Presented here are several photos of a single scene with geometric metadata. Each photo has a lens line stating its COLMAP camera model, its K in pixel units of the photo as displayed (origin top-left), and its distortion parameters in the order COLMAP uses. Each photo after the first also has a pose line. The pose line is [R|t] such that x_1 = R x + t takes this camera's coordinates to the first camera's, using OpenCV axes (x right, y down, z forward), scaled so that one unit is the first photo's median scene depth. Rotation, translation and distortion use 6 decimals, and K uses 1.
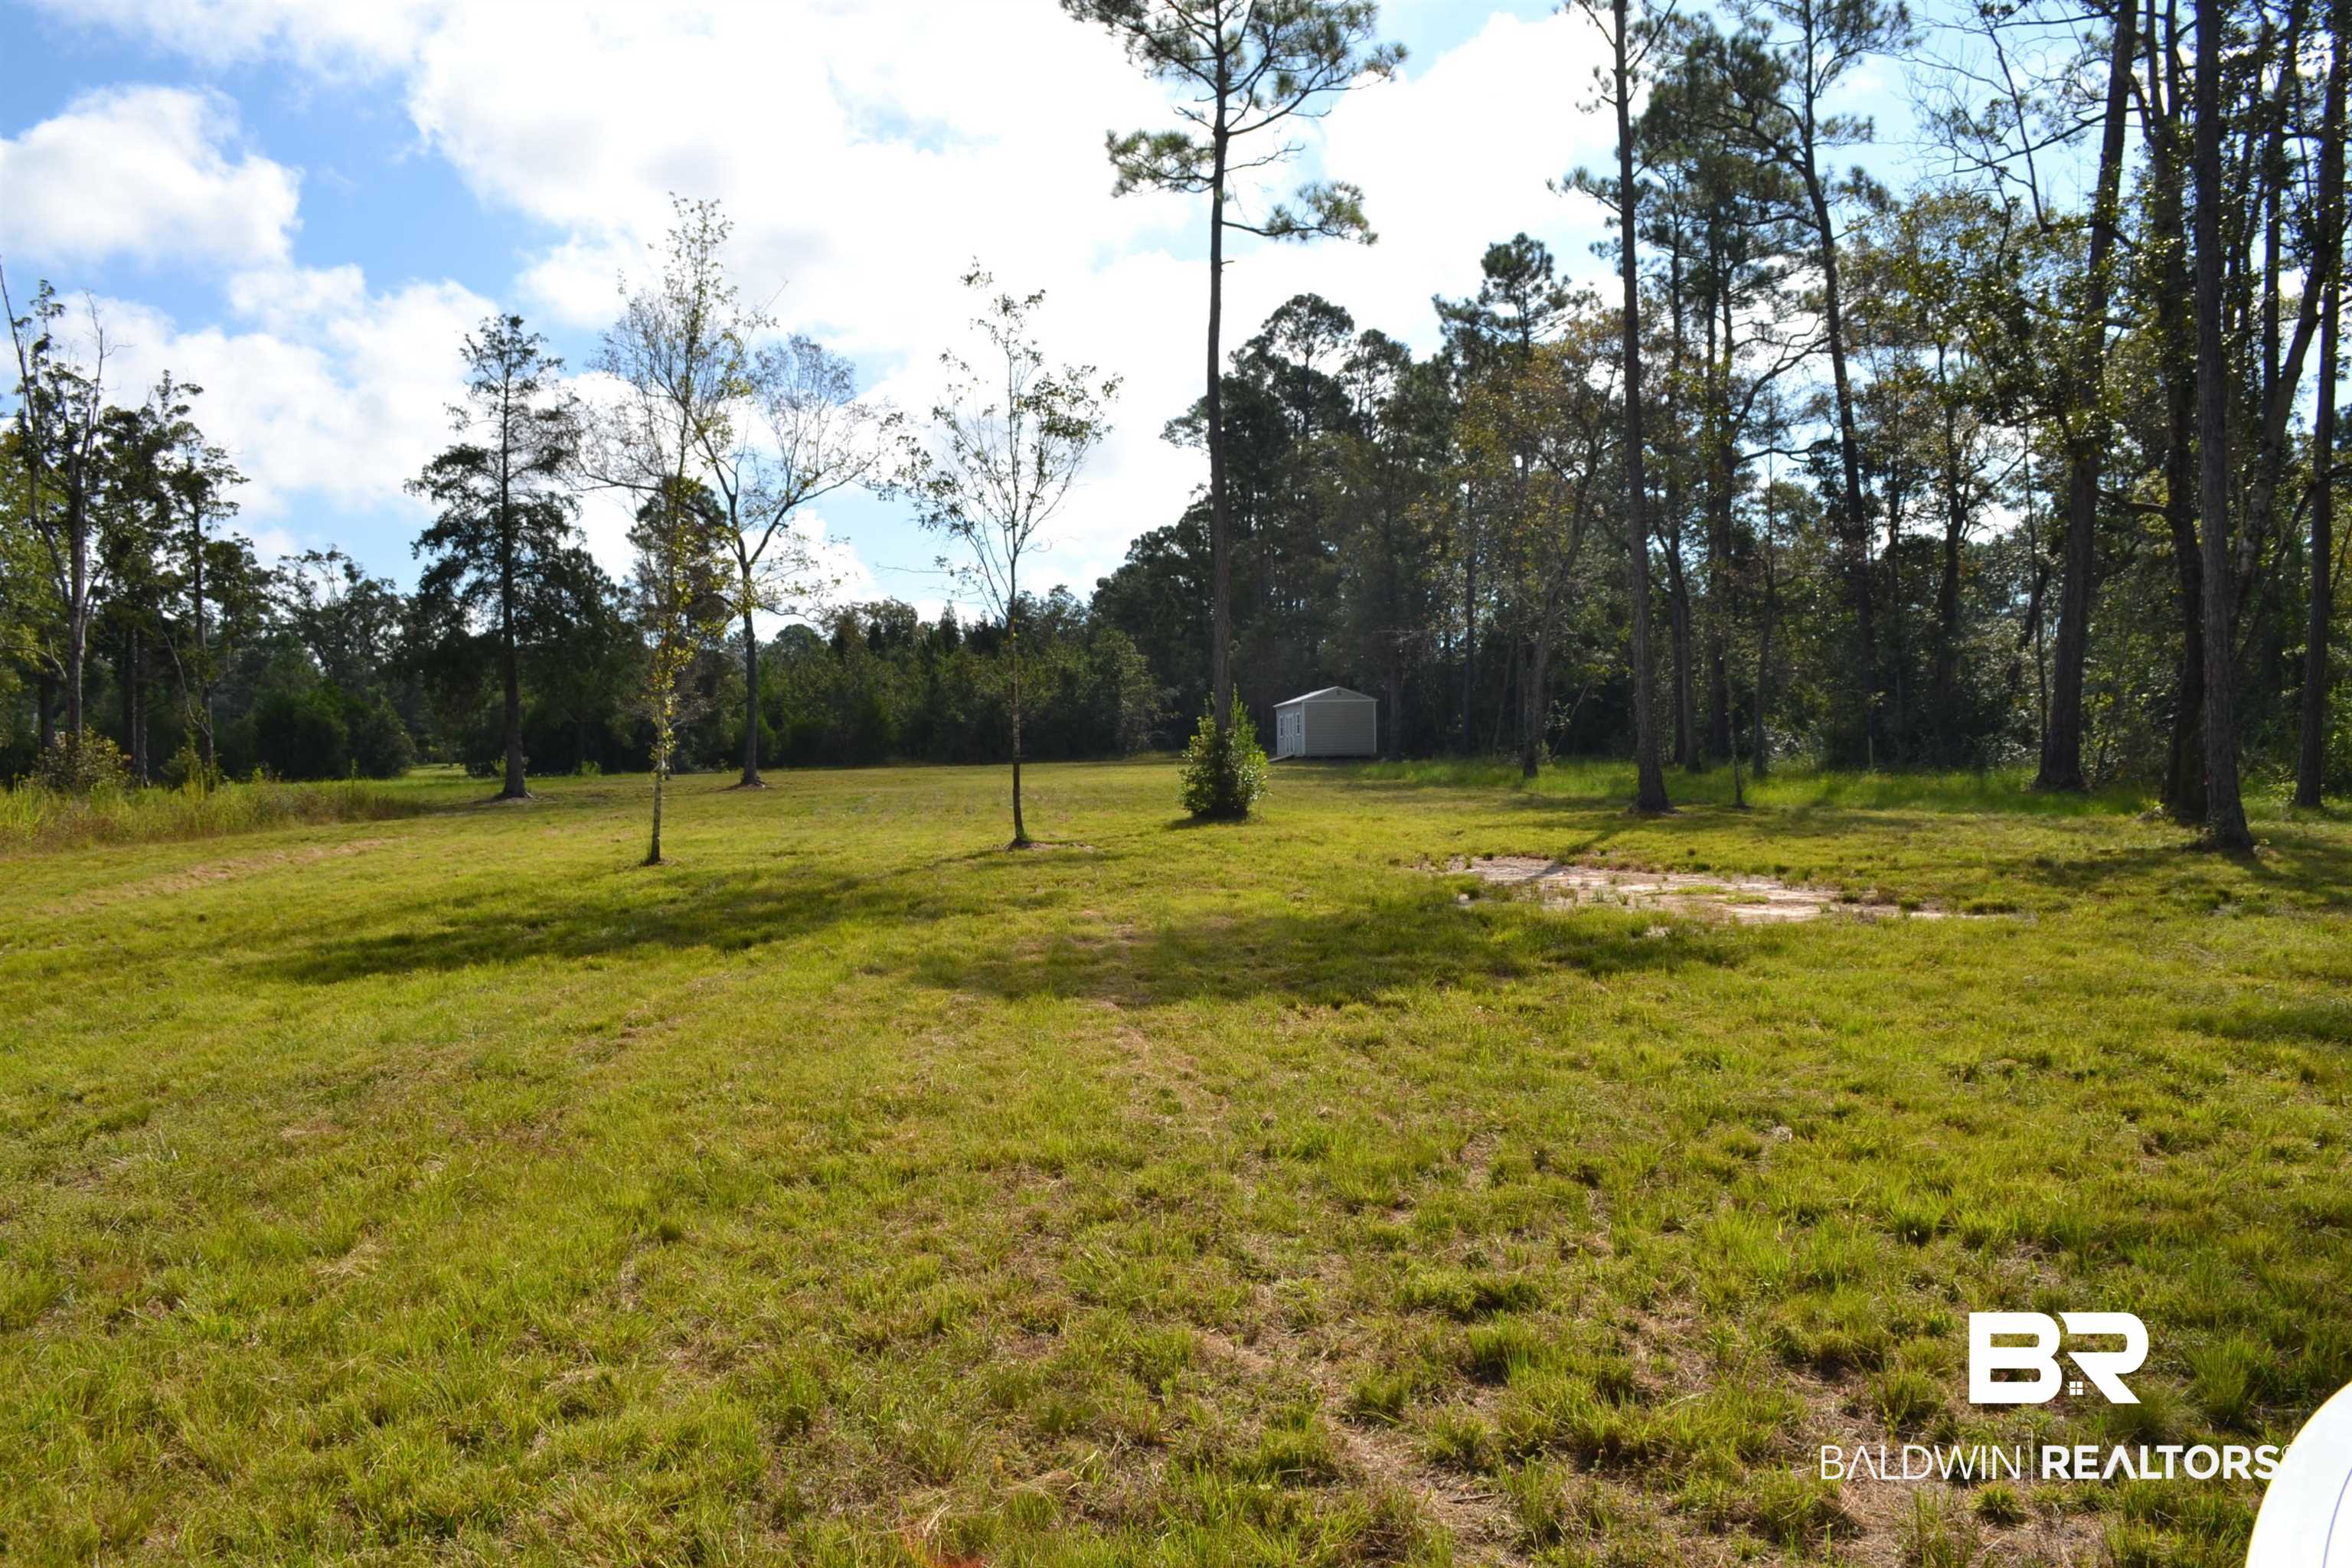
lens RADIAL K [[1837.2, 0, 1176.3], [0, 1837.2, 794.6], [0, 0, 1]] dist [-0.008018, -0.008059]
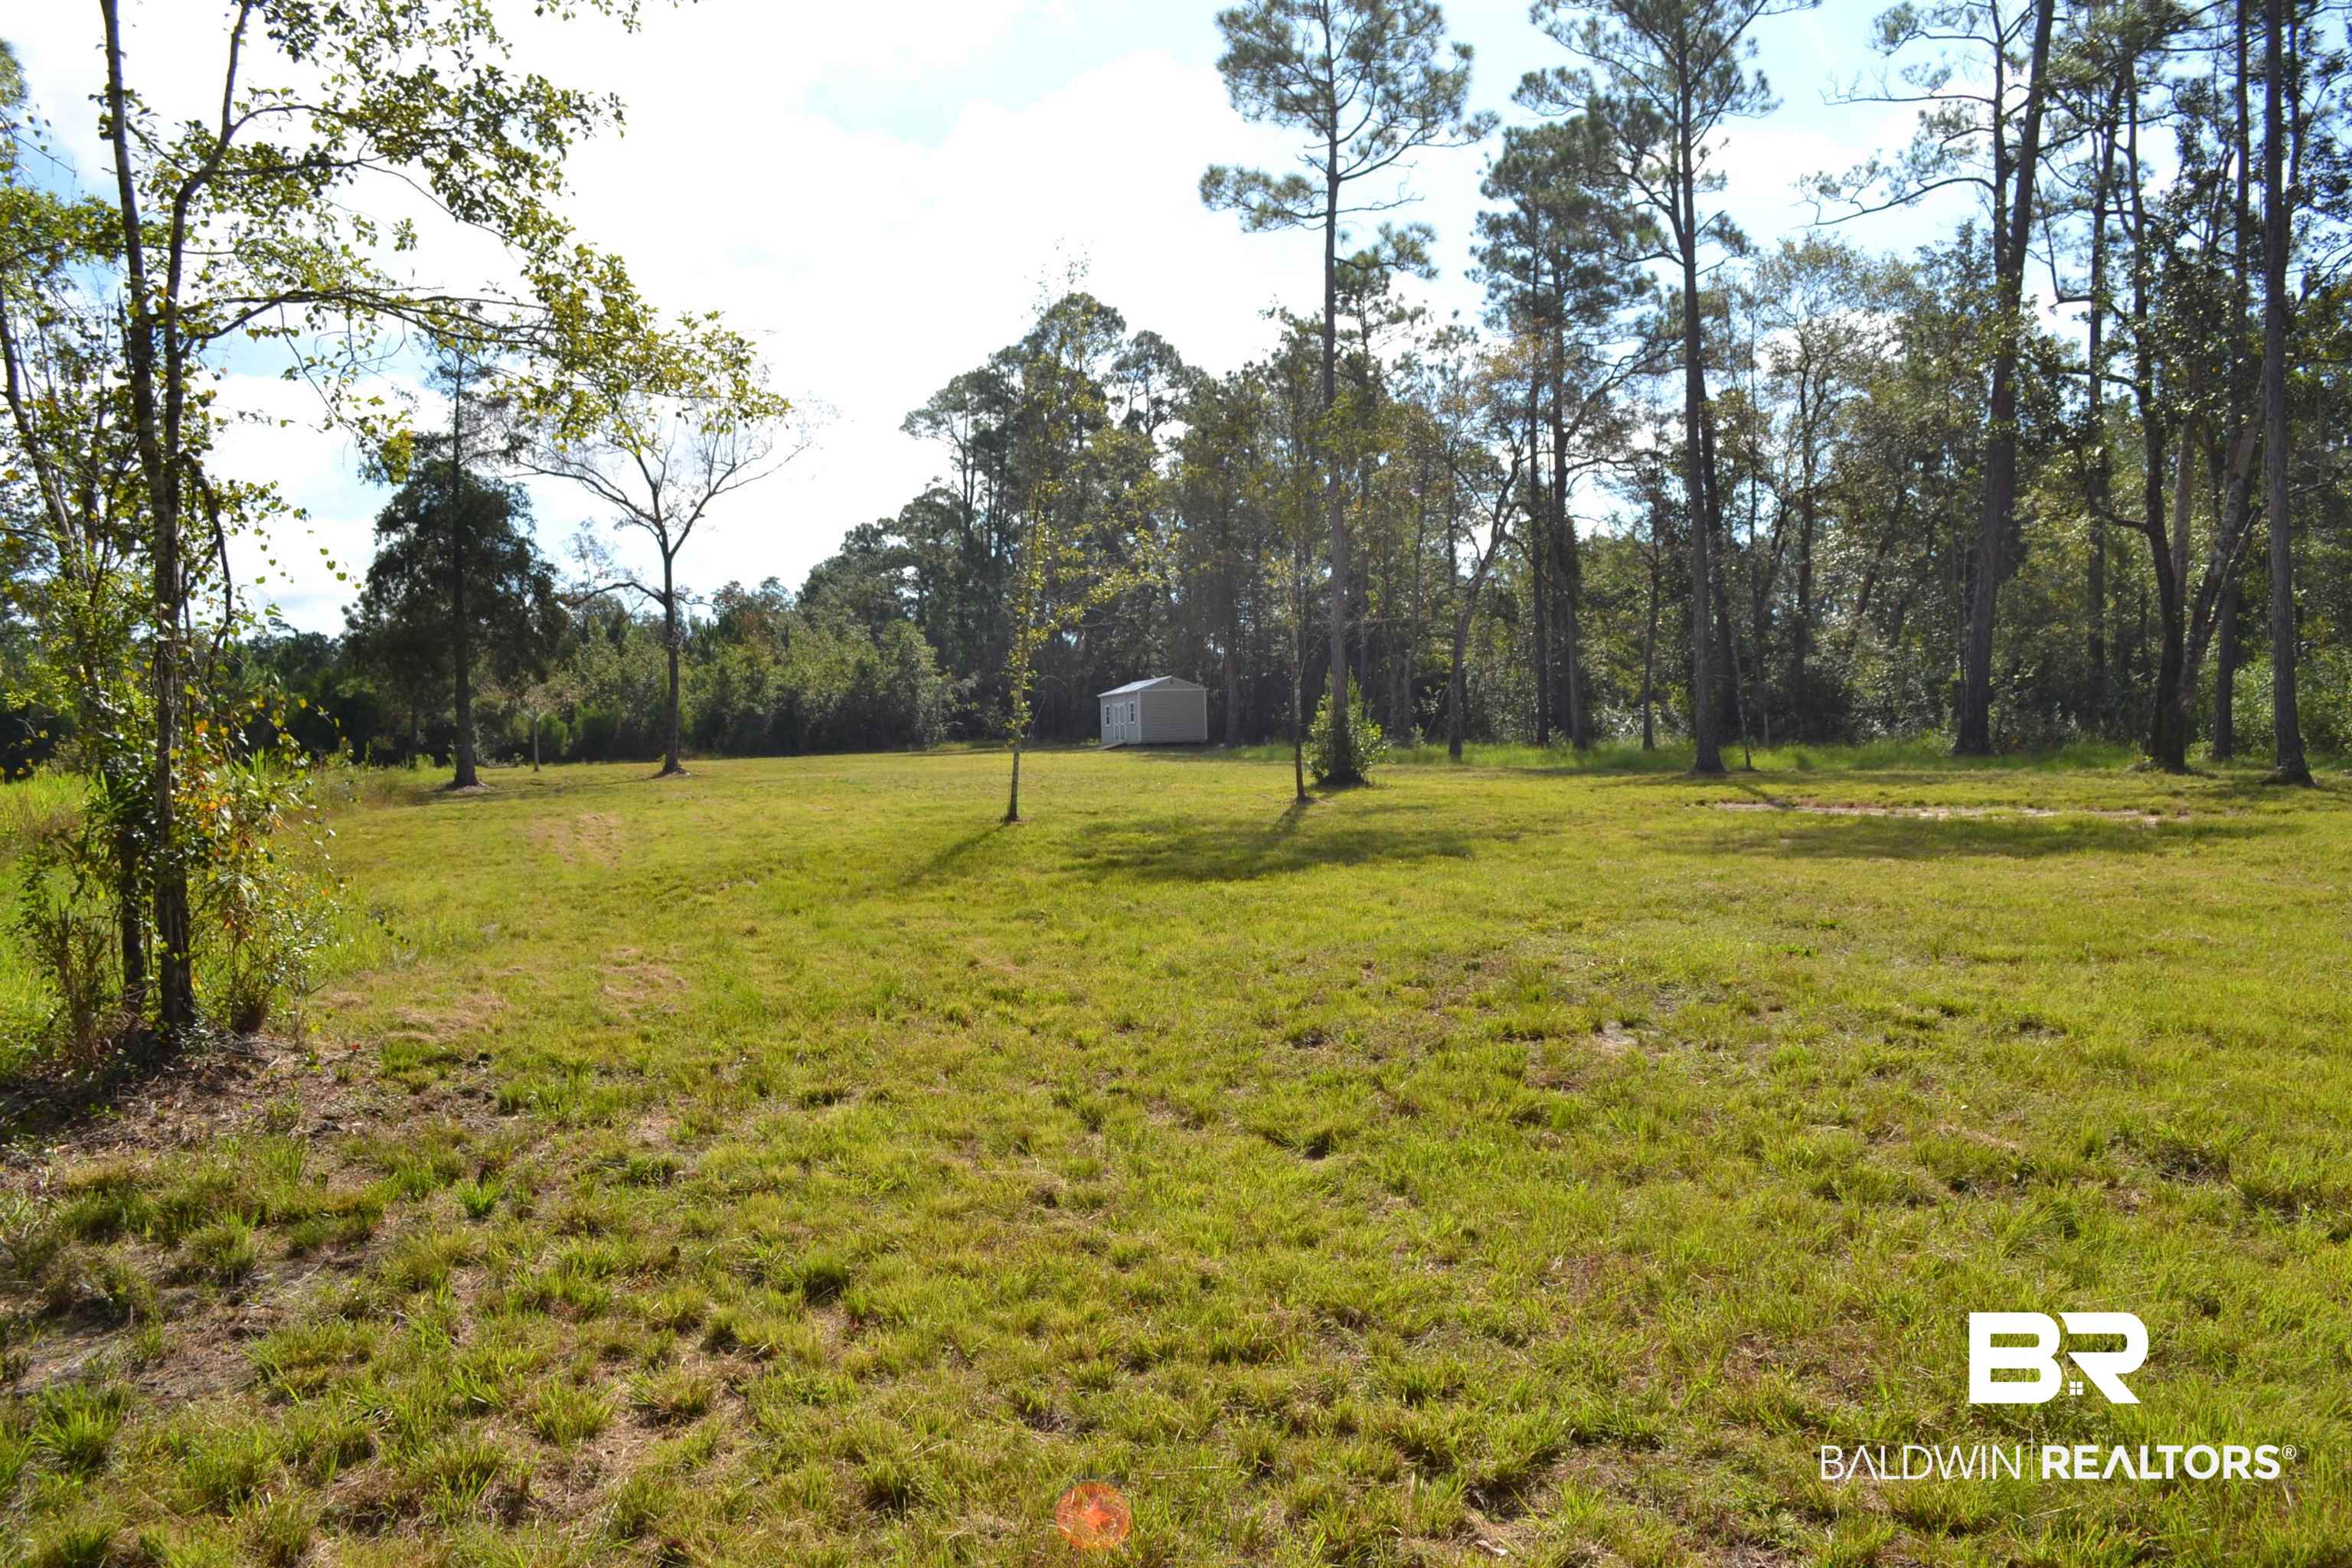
lens RADIAL K [[1868.1, 0, 1175.0], [0, 1868.1, 805.1], [0, 0, 1]] dist [-0.002050, -0.011091]
pose [[0.980611, -0.015454, 0.195353, -0.136406], [0.014117, 0.999866, 0.008235, 0.006504], [-0.195454, -0.005318, 0.980698, -0.049389]]
